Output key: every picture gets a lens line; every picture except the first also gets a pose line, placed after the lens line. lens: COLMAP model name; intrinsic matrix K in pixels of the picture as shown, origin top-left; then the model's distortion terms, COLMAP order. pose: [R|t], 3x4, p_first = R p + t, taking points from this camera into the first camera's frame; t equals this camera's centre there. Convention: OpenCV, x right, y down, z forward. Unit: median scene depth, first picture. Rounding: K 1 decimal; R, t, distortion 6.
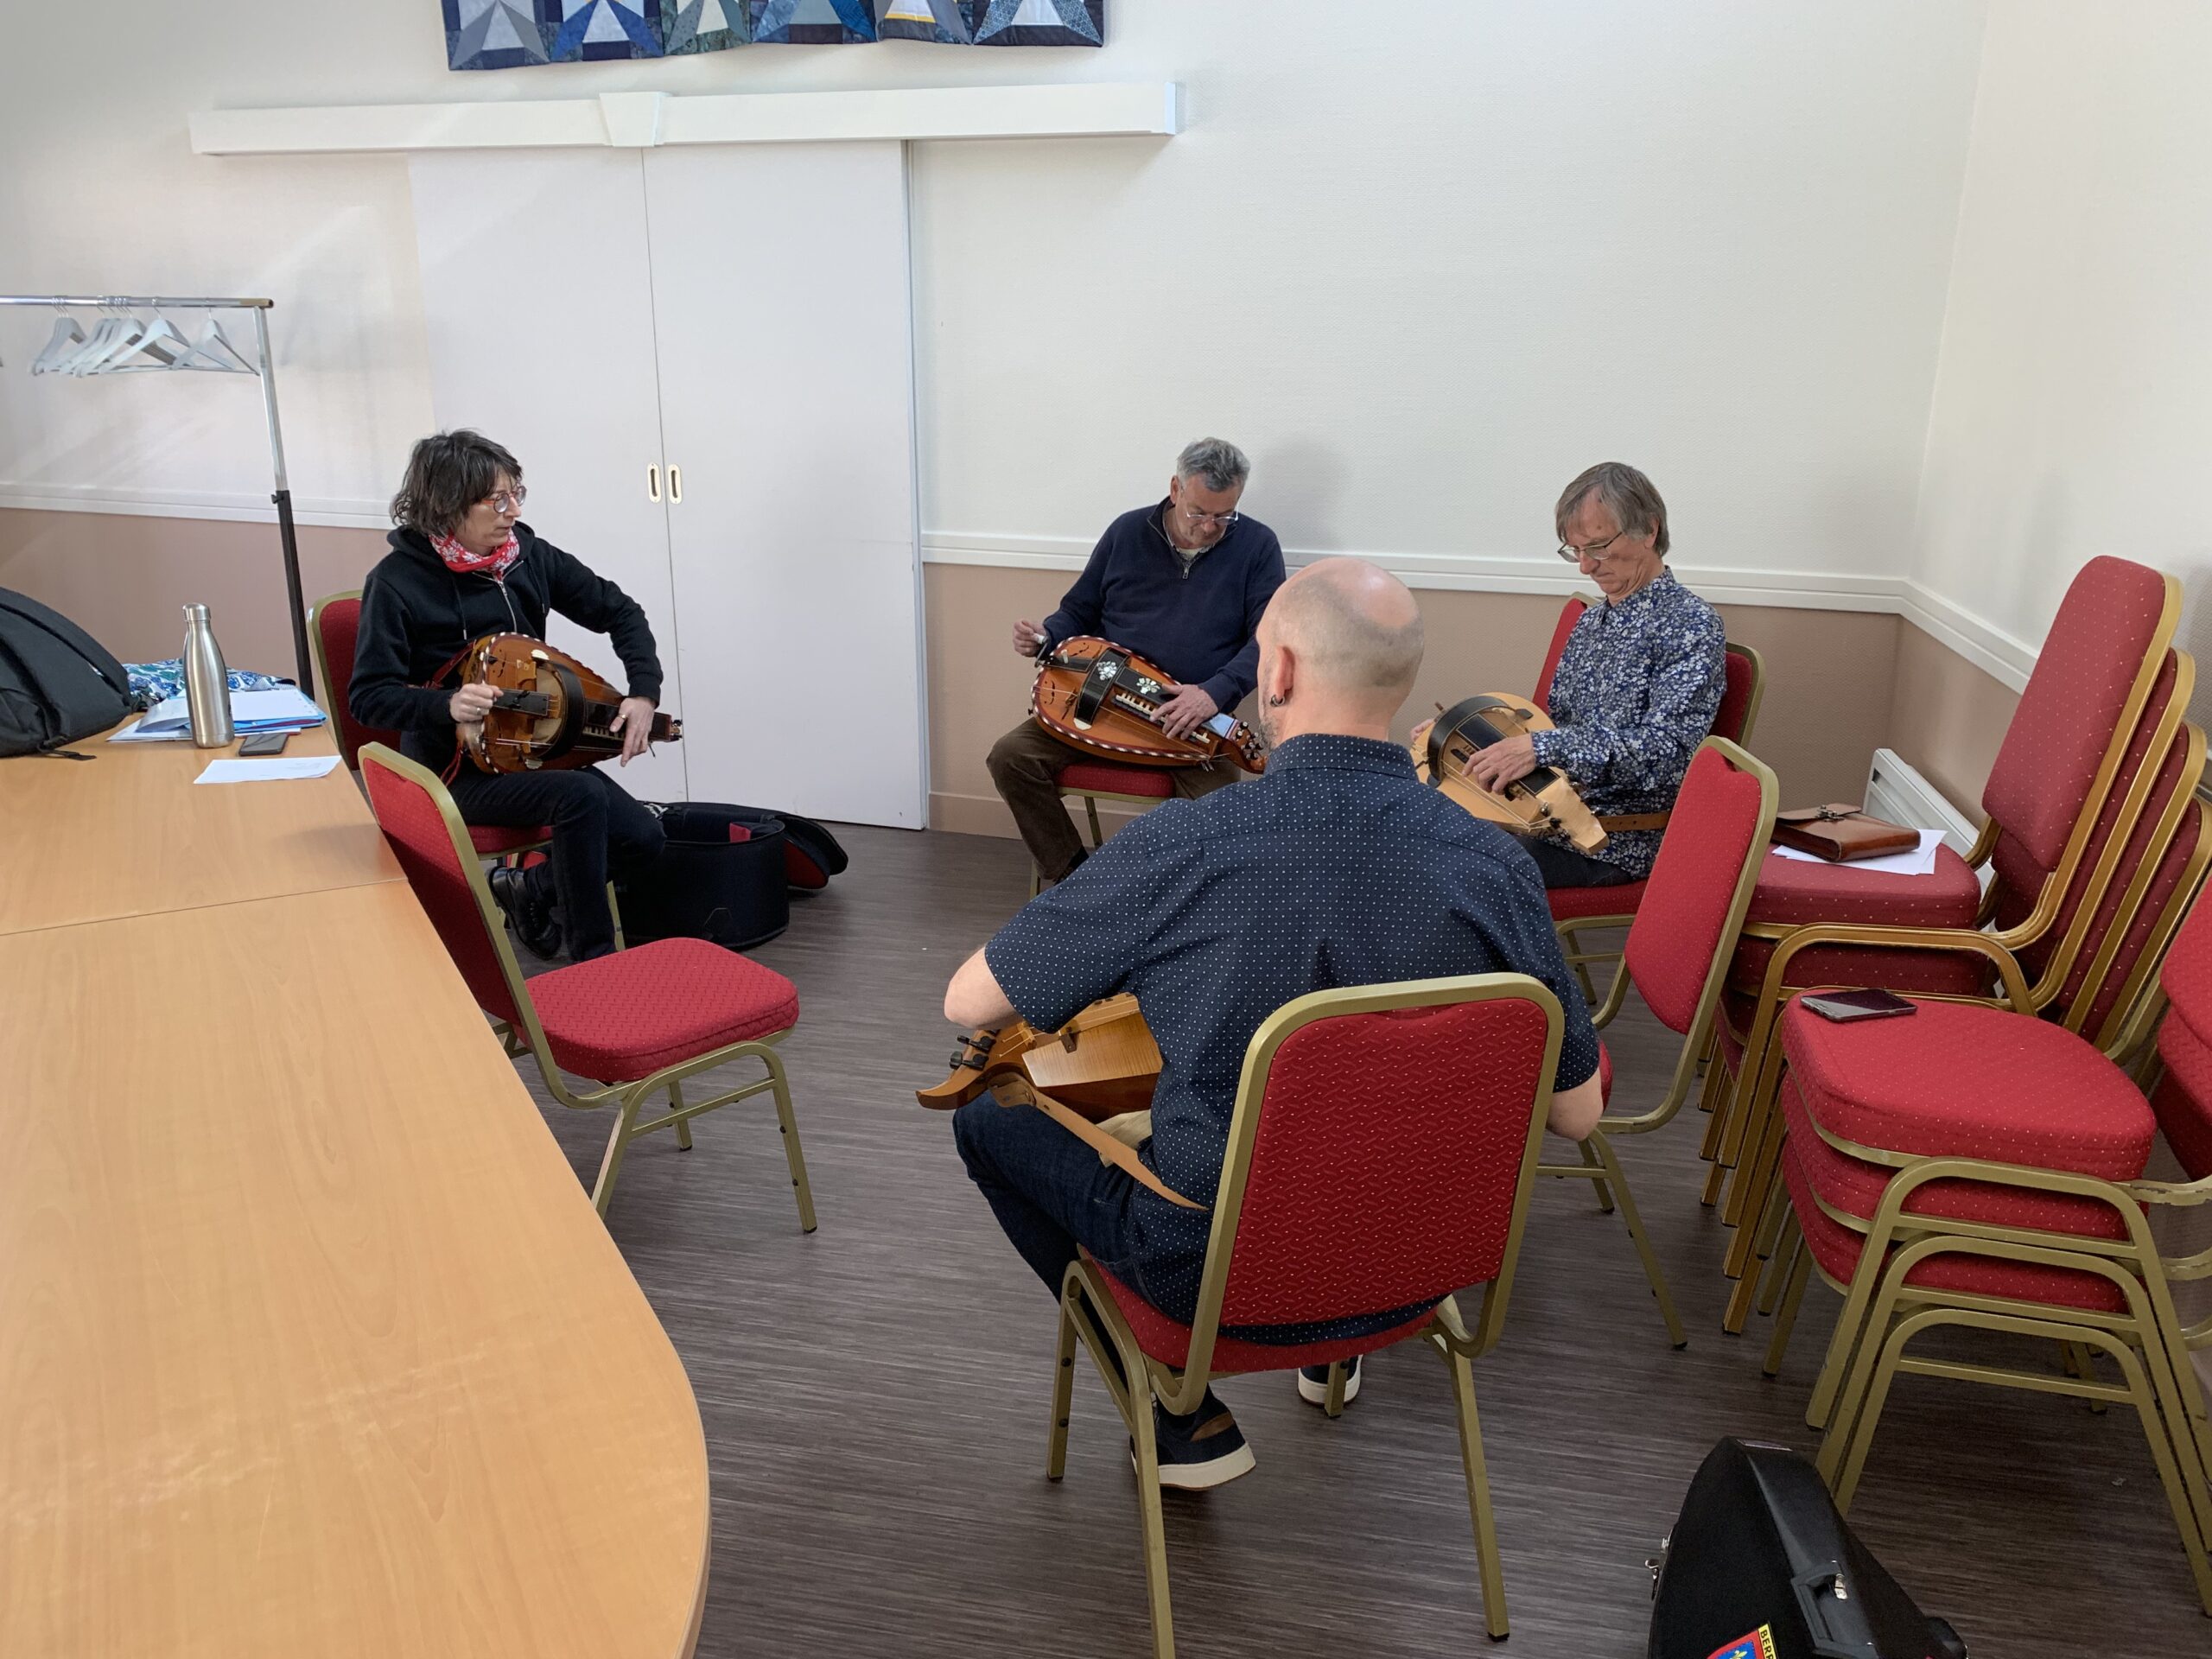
lens RADIAL K [[1695.4, 0, 1106.1], [0, 1695.4, 833.9], [0, 0, 1]] dist [-0.002252, -0.007782]
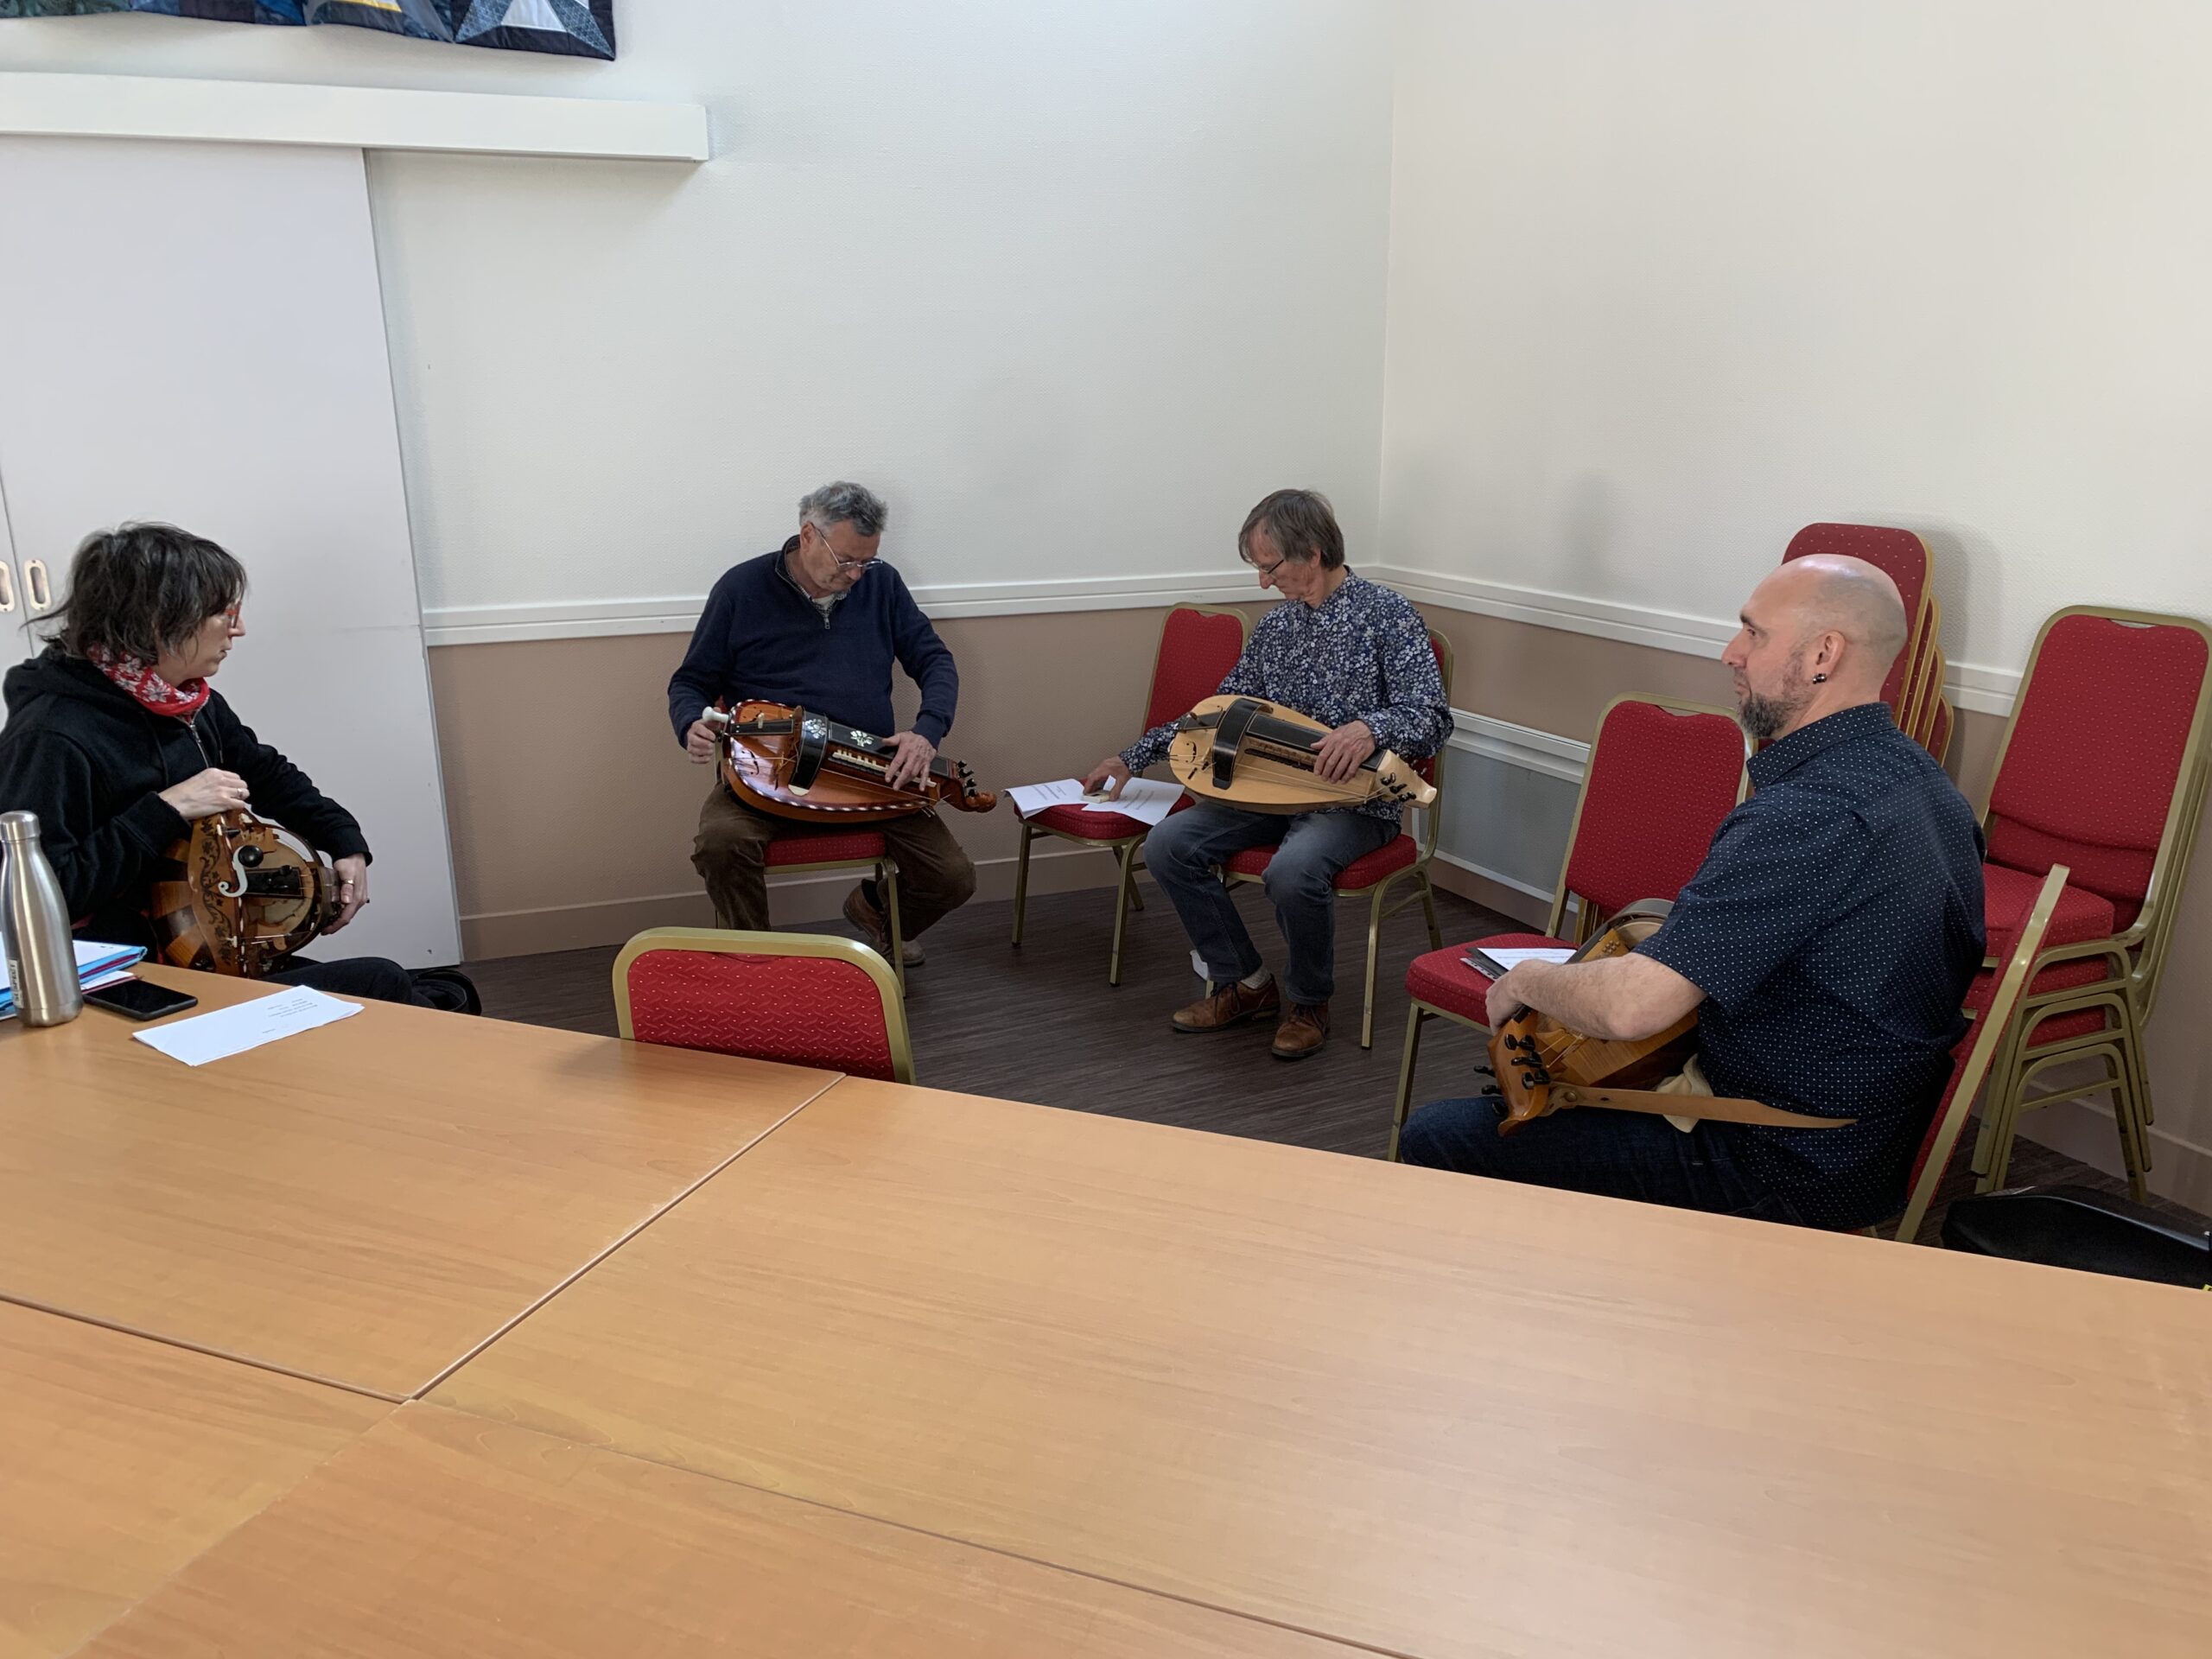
lens RADIAL K [[1695.4, 0, 1113.1], [0, 1695.4, 830.7], [0, 0, 1]] dist [-0.002252, -0.007782]
pose [[0.772304, -0.182291, 0.608536, -0.420755], [0.188513, 0.980558, 0.054488, -0.058529], [-0.606638, 0.072635, 0.791653, 0.148318]]
